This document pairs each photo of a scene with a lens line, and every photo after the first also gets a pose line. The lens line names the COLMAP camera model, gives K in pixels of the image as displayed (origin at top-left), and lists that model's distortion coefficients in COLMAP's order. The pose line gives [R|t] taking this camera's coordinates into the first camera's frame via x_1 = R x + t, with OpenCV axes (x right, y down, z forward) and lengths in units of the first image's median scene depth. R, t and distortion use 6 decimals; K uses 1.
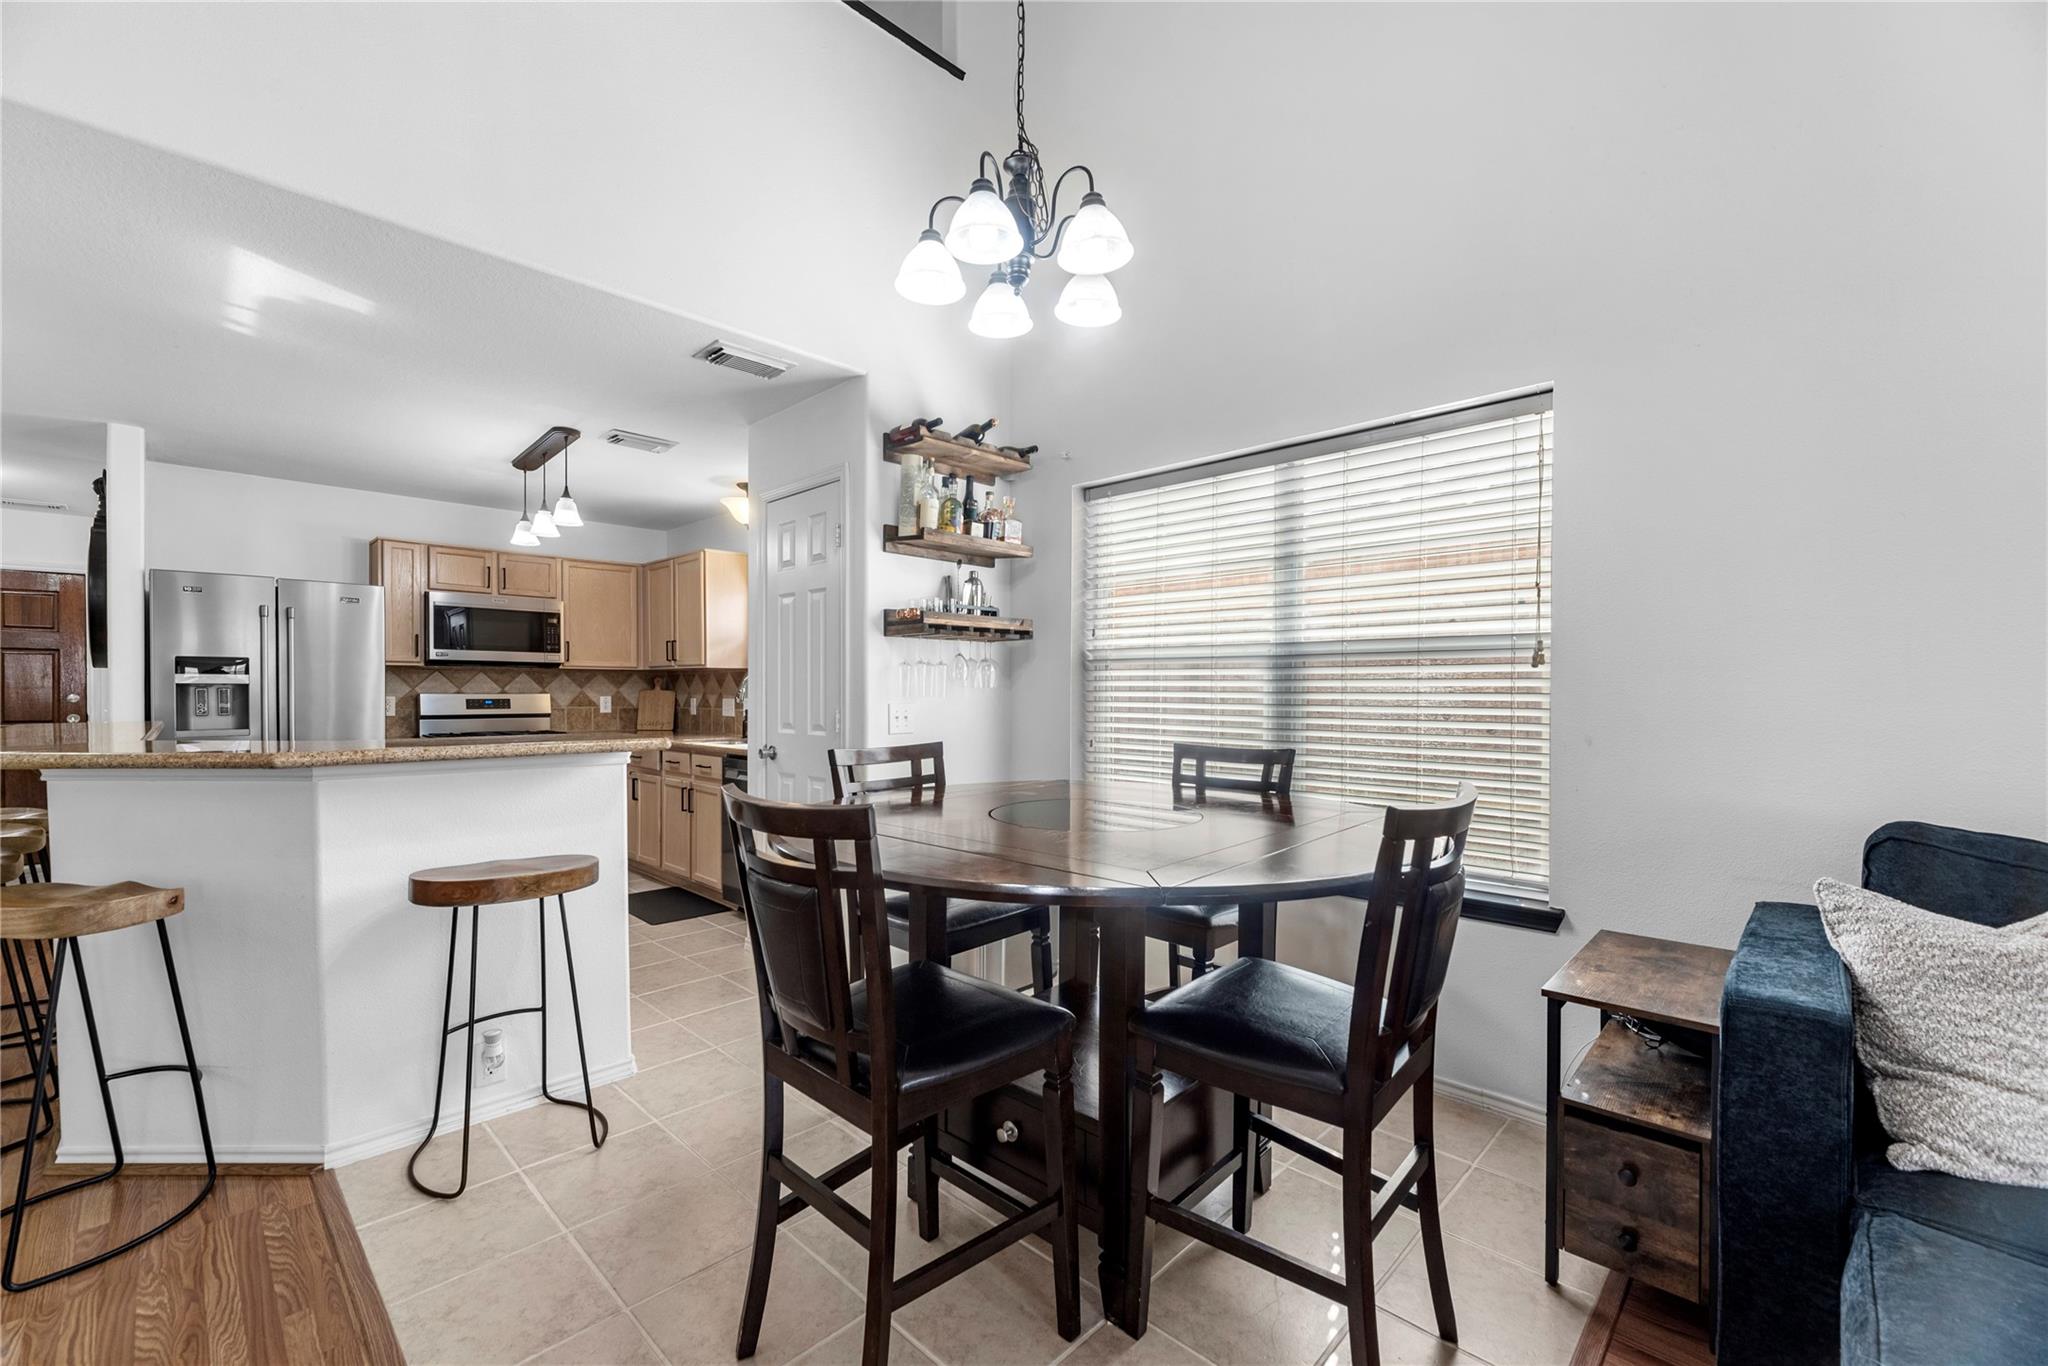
lens RADIAL K [[846.2, 0, 1024.3], [0, 846.2, 691.9], [0, 0, 1]] dist [-0.003884, 0.000278]
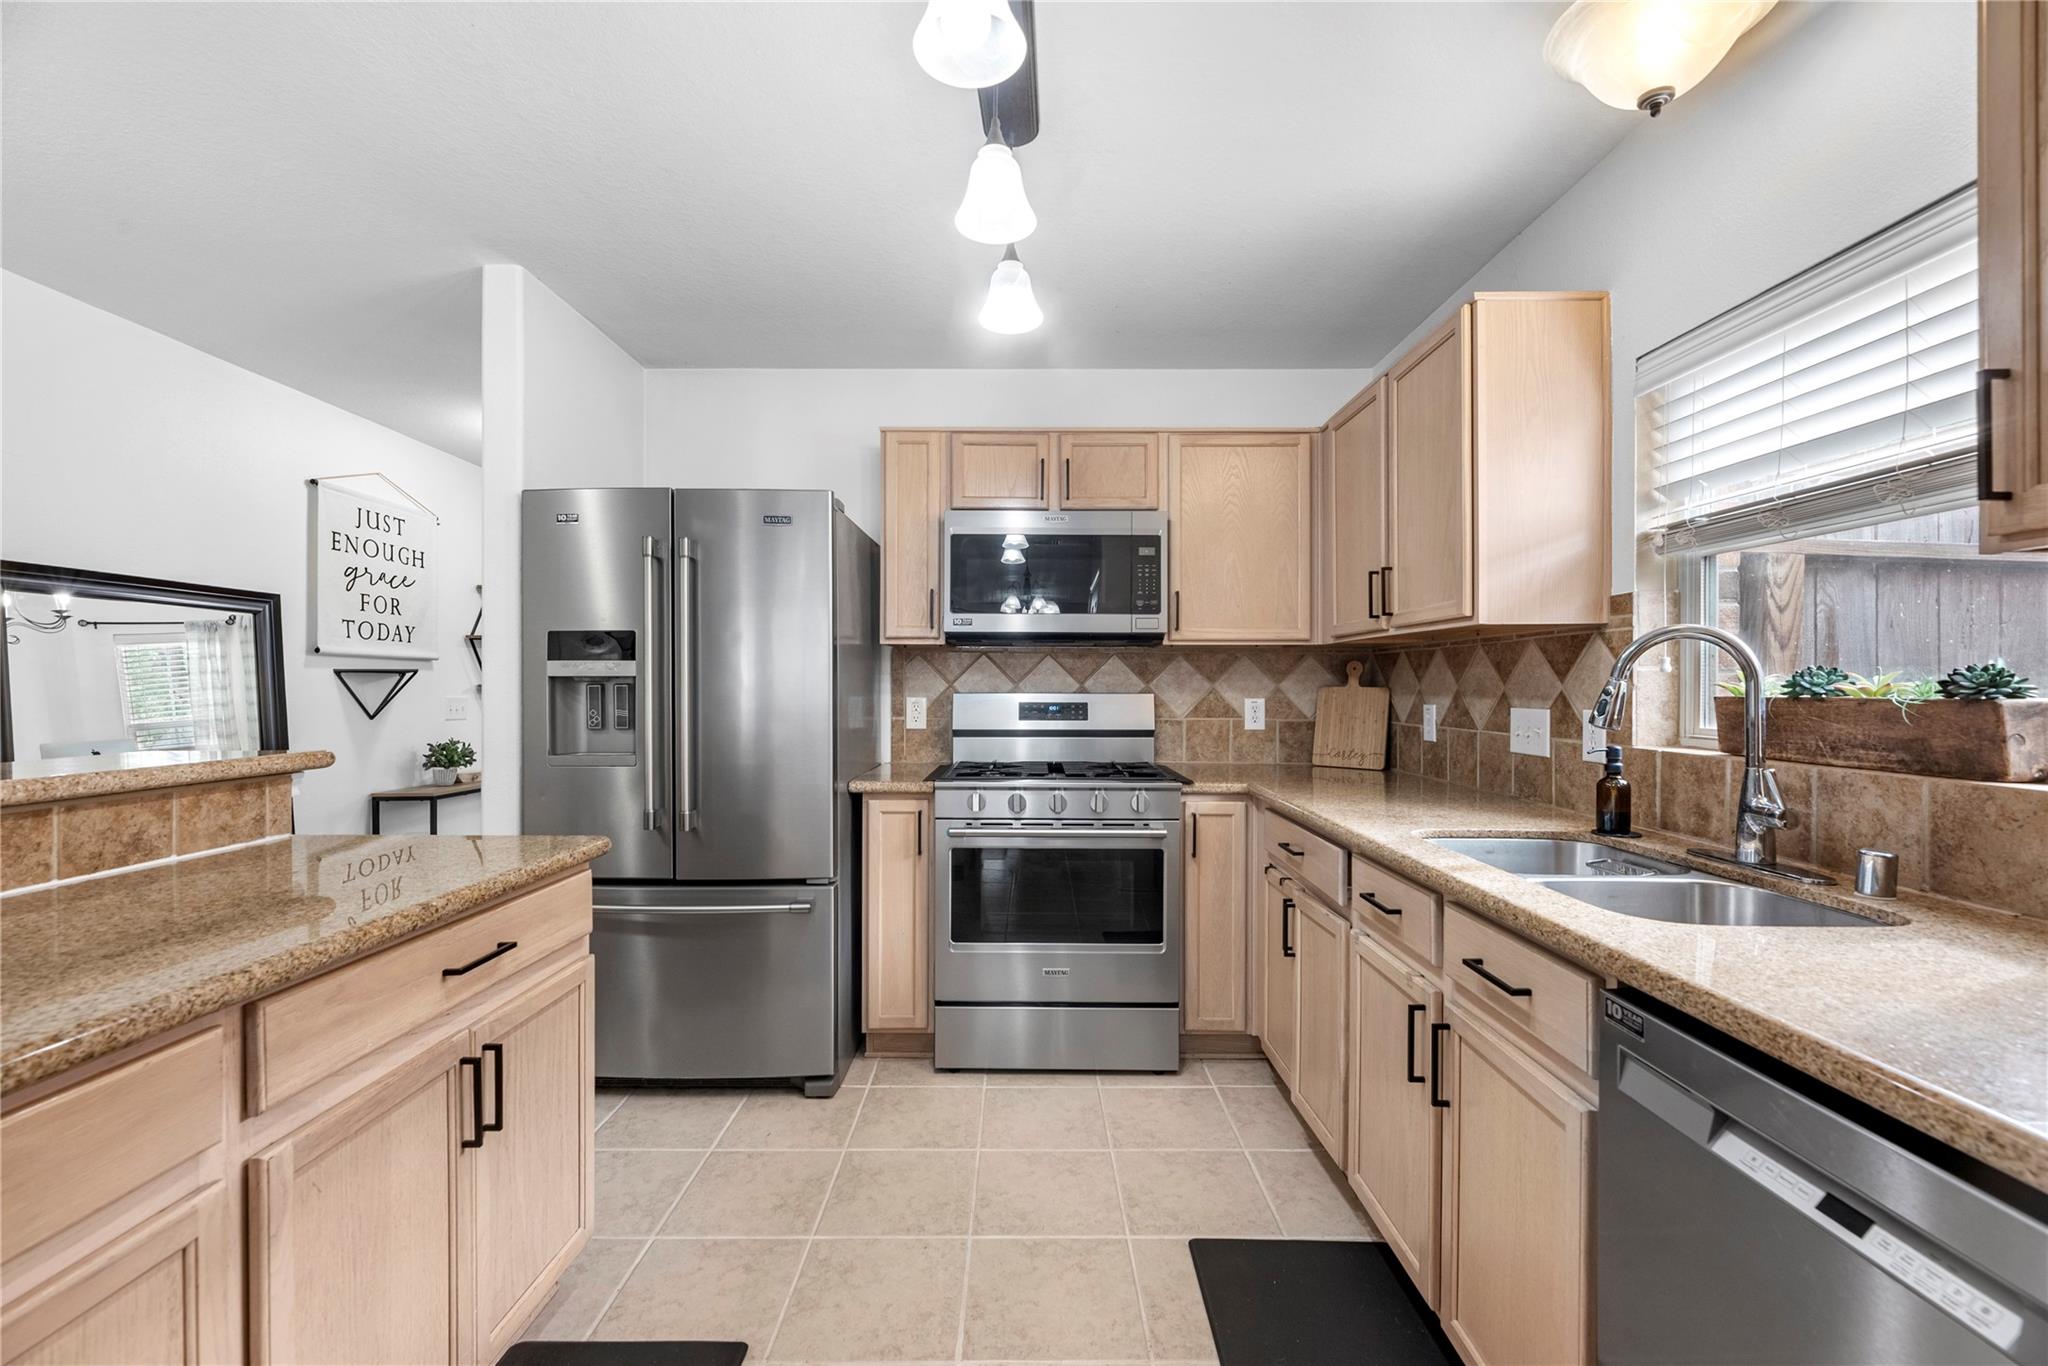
lens RADIAL K [[846.2, 0, 1027.3], [0, 846.2, 684.5], [0, 0, 1]] dist [-0.003884, 0.000278]
pose [[0.700041, -0.001834, -0.714101, -0.326720], [-0.000770, 0.999994, -0.003323, -0.002386], [0.714103, 0.002876, 0.700035, 0.790868]]
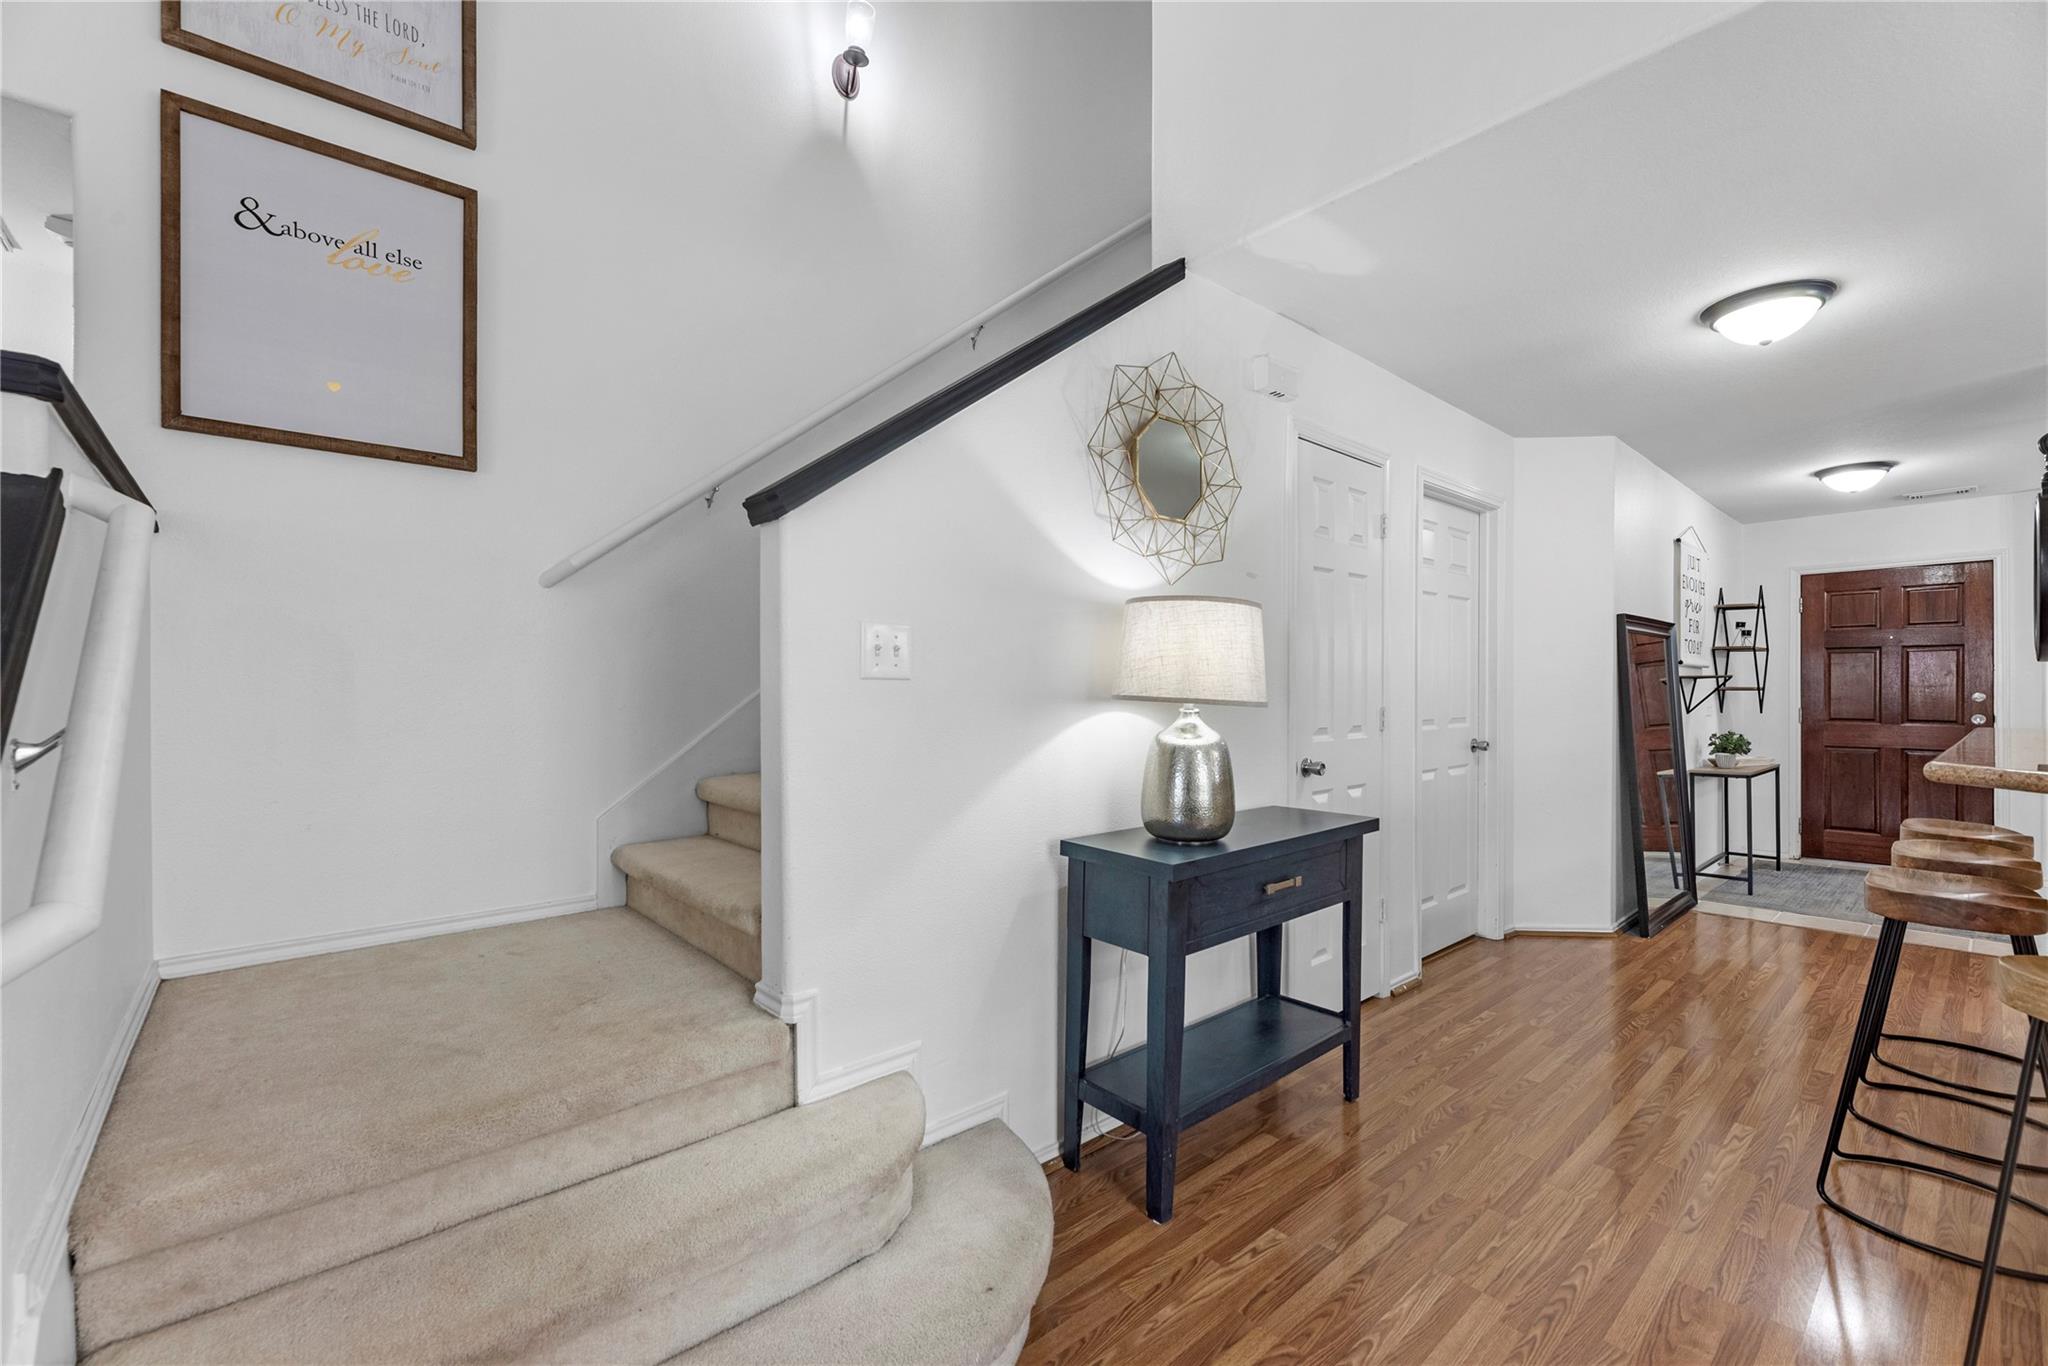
lens RADIAL K [[846.2, 0, 1026.7], [0, 846.2, 683.1], [0, 0, 1]] dist [-0.003884, 0.000278]
pose [[-0.081279, -0.008740, -0.996653, -0.191606], [0.000436, 0.999961, -0.008804, 0.000254], [0.996691, -0.001151, -0.081272, 0.065883]]
